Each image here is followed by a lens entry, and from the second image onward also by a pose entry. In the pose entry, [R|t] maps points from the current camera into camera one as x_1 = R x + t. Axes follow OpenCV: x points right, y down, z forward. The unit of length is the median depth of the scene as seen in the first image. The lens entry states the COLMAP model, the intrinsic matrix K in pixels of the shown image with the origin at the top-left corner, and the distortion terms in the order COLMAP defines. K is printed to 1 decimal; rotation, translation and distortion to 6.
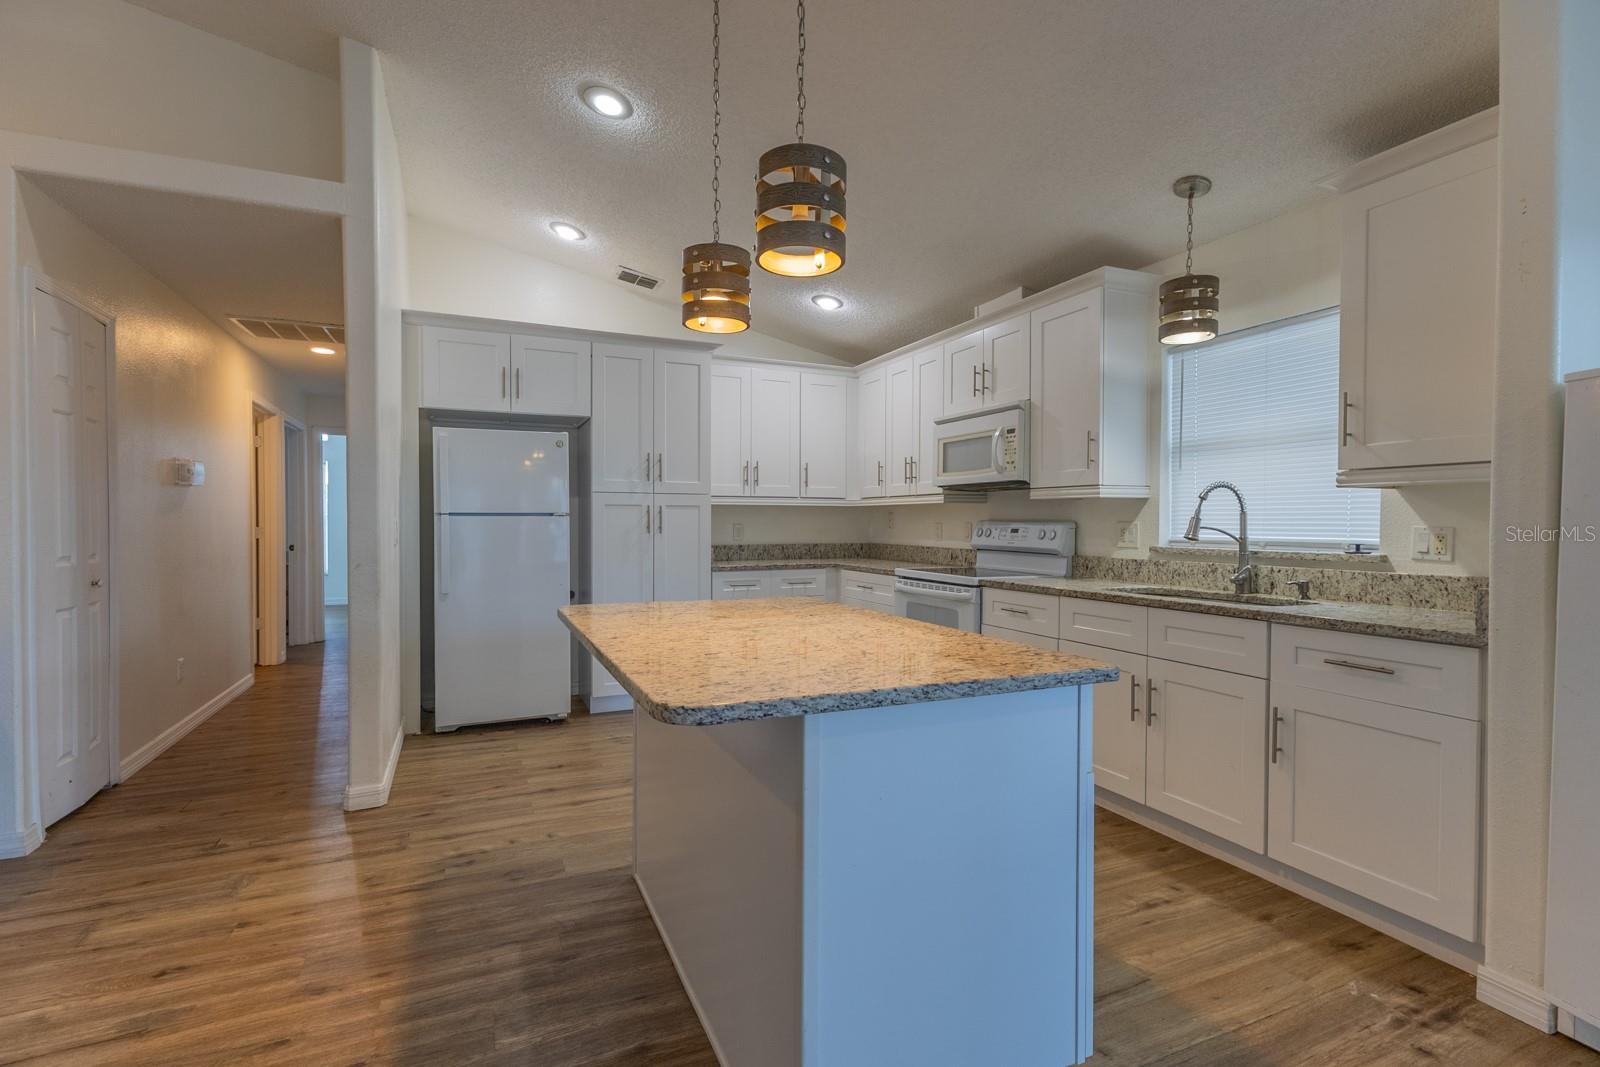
lens RADIAL K [[730.4, 0, 795.4], [0, 730.4, 536.2], [0, 0, 1]] dist [0.004810, 0.000490]
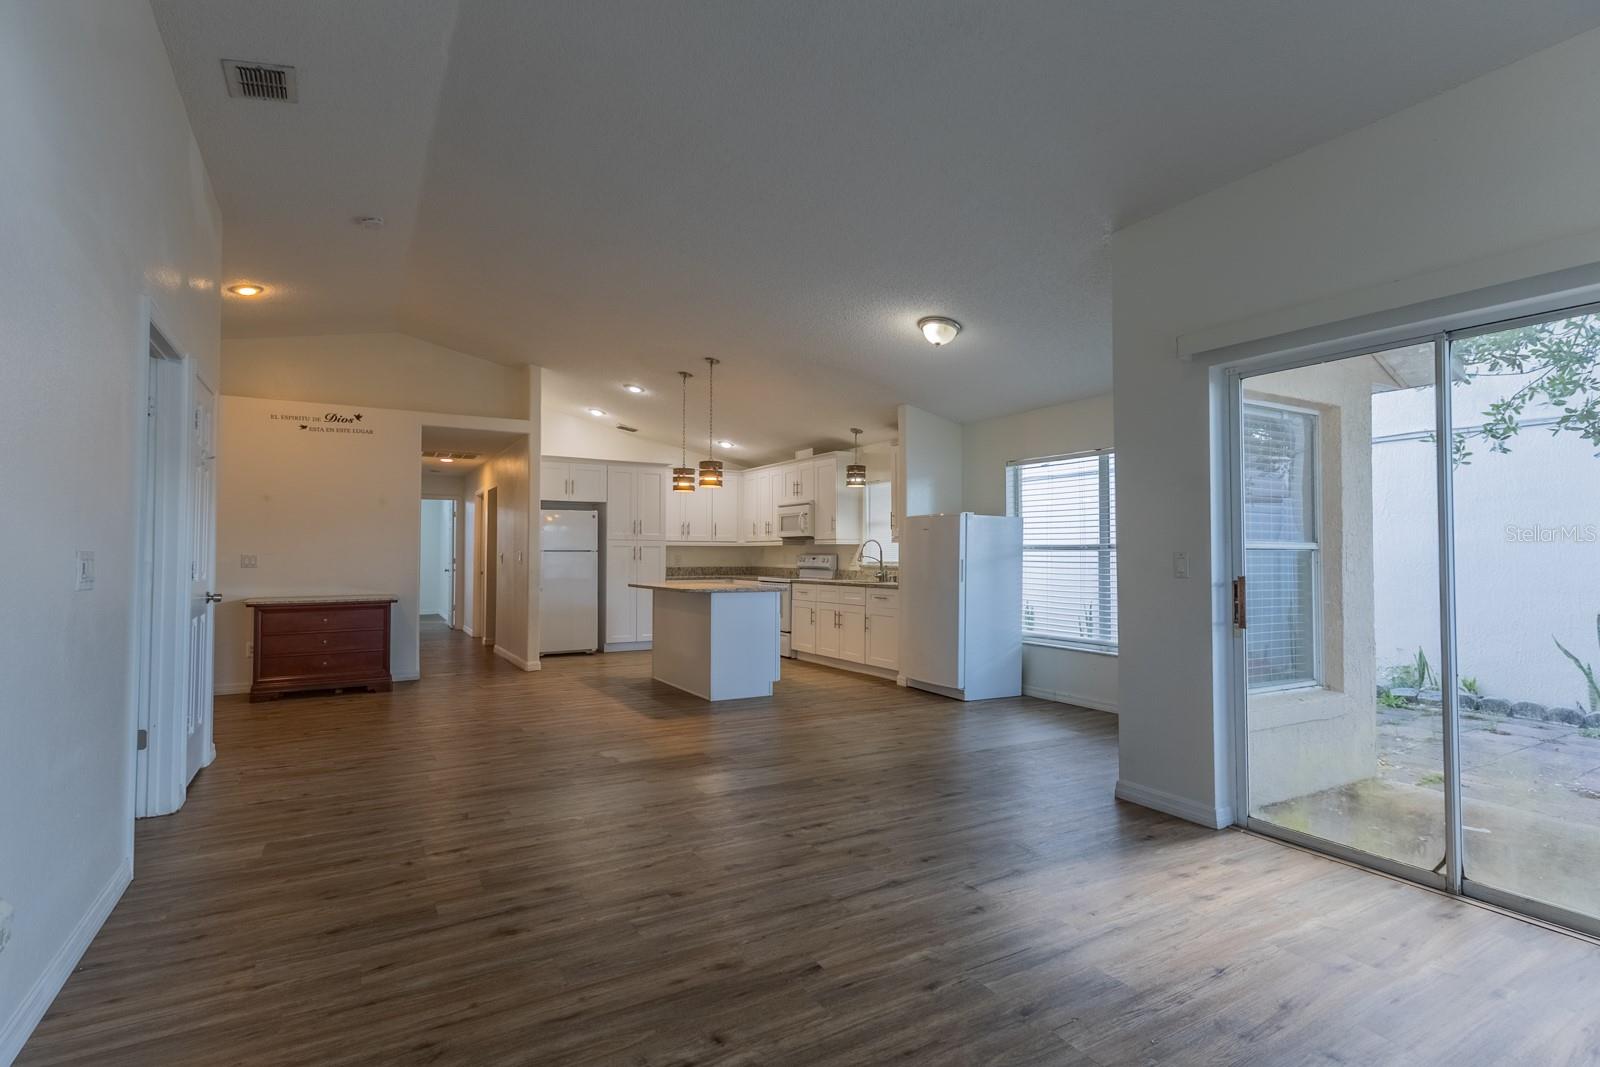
lens RADIAL K [[756.1, 0, 797.5], [0, 756.1, 531.8], [0, 0, 1]] dist [0.004012, 0.001059]
pose [[0.993105, 0.002873, 0.117192, -0.003846], [0.003225, 0.998651, -0.051818, 0.031466], [-0.117183, 0.051838, 0.991756, -1.317502]]
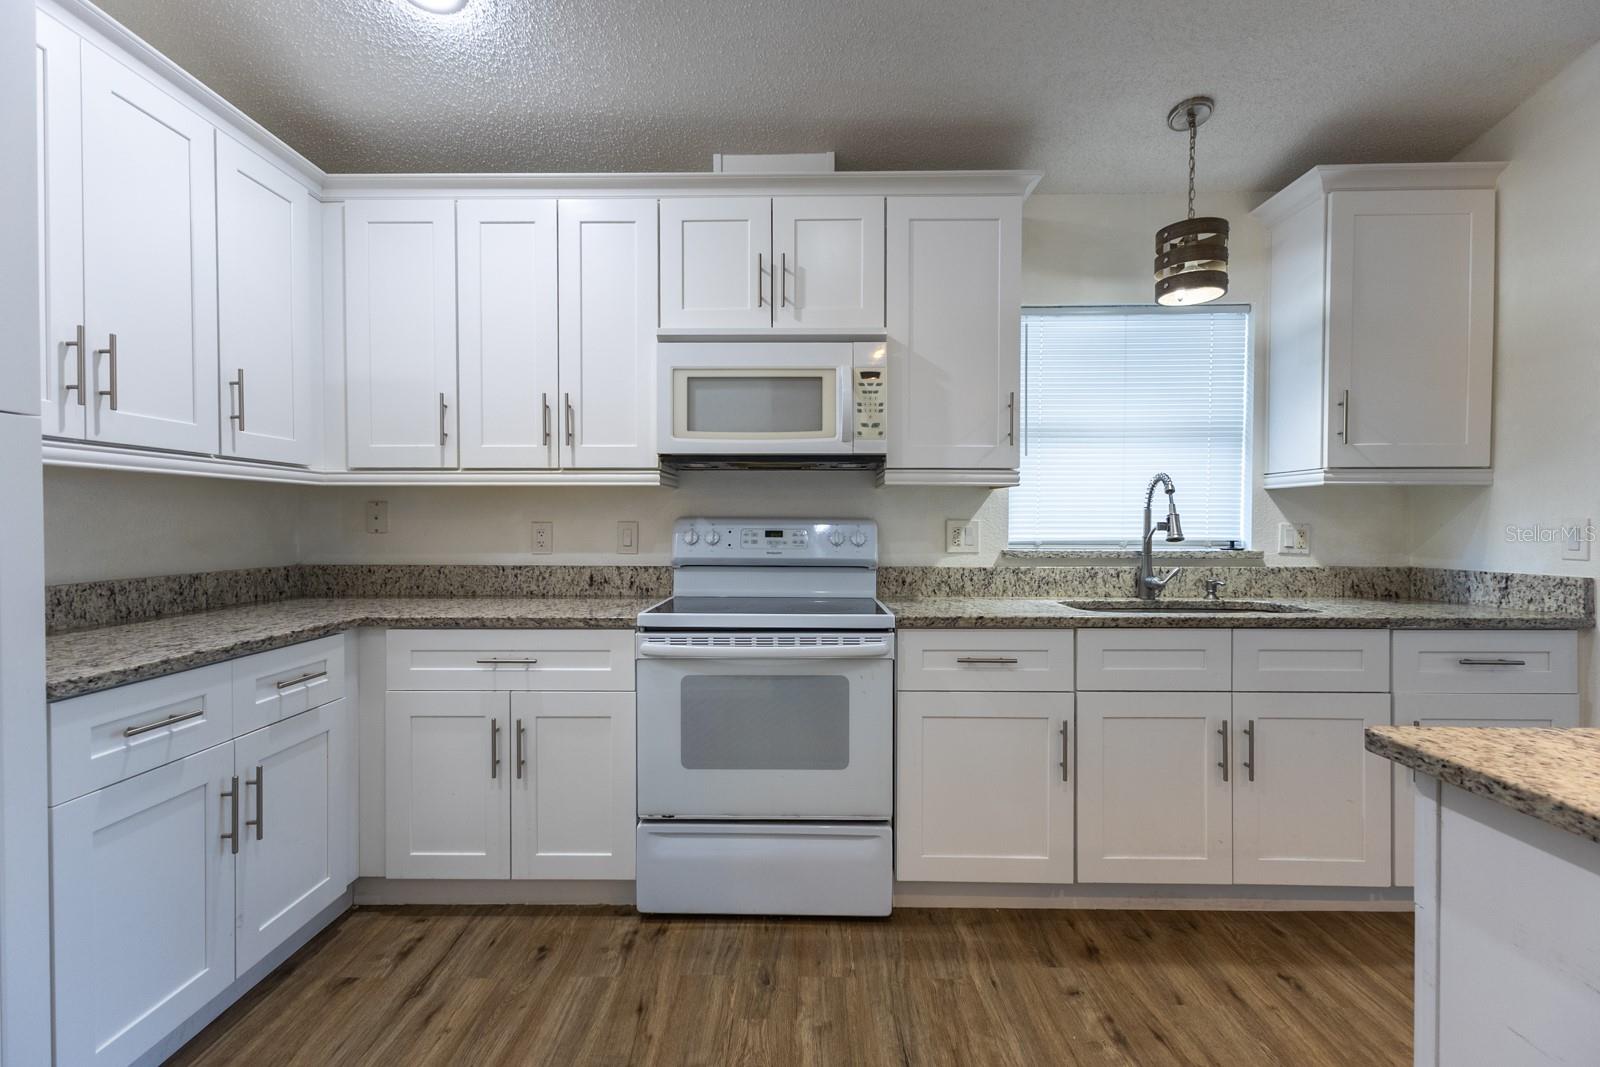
lens RADIAL K [[730.4, 0, 795.4], [0, 730.4, 536.2], [0, 0, 1]] dist [0.004810, 0.000490]
pose [[0.424597, -0.019751, 0.905167, -0.305877], [0.018856, 0.999738, 0.012970, -0.014873], [-0.905186, 0.011561, 0.424859, 0.803398]]
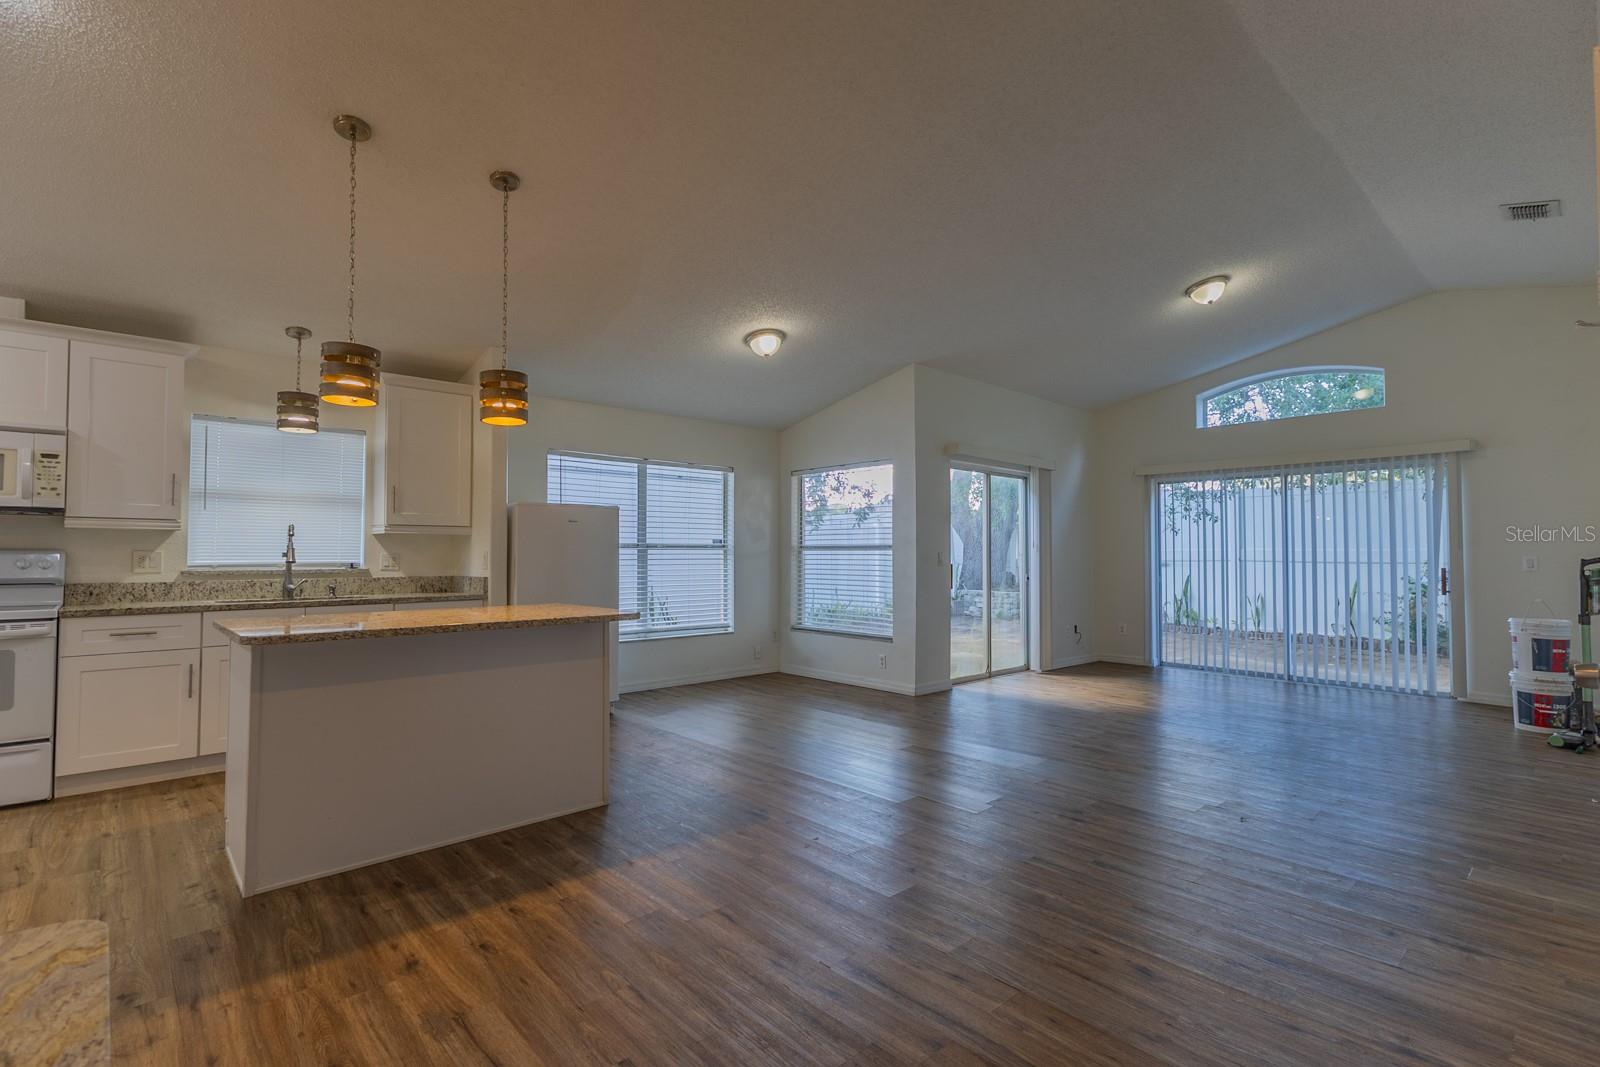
lens RADIAL K [[750.8, 0, 800.0], [0, 750.8, 533.5], [0, 0, 1]] dist [0.005490, -0.000215]
pose [[-0.316606, 0.019647, 0.948354, -0.963757], [0.014995, 0.999764, -0.015706, -0.011849], [-0.948439, 0.009248, -0.316826, 0.386584]]
